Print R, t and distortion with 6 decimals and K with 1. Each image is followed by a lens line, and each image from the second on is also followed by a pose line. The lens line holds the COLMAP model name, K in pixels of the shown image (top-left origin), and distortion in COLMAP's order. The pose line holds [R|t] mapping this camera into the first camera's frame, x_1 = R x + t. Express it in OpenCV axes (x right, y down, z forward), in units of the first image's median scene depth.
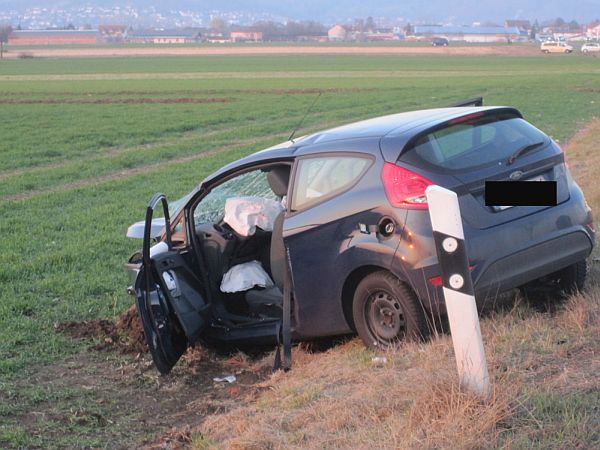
lens RADIAL K [[1671.0, 0, 300.0], [0, 1671.0, 225.0], [0, 0, 1]] dist [-0.080850, -0.162345]
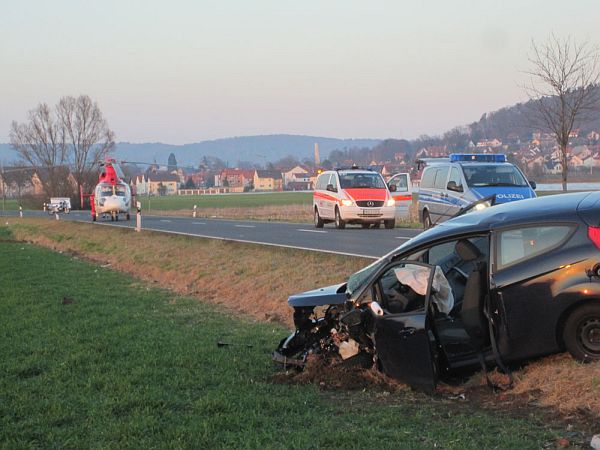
lens RADIAL K [[1671.0, 0, 300.0], [0, 1671.0, 225.0], [0, 0, 1]] dist [-0.080850, -0.162345]
pose [[0.897923, -0.030128, 0.439120, -0.754312], [0.072647, 0.994116, -0.080346, 0.054478], [-0.434116, 0.104045, 0.894828, -0.161161]]
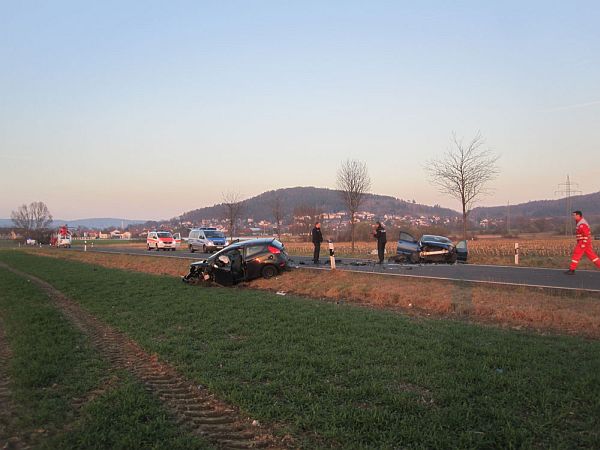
lens RADIAL K [[594.4, 0, 300.0], [0, 594.4, 225.0], [0, 0, 1]] dist [-0.063651, 0.016724]
pose [[0.725255, 0.009233, 0.688418, -1.251313], [0.084544, 0.991148, -0.102362, 0.106357], [-0.683269, 0.132440, 0.718055, -0.573114]]
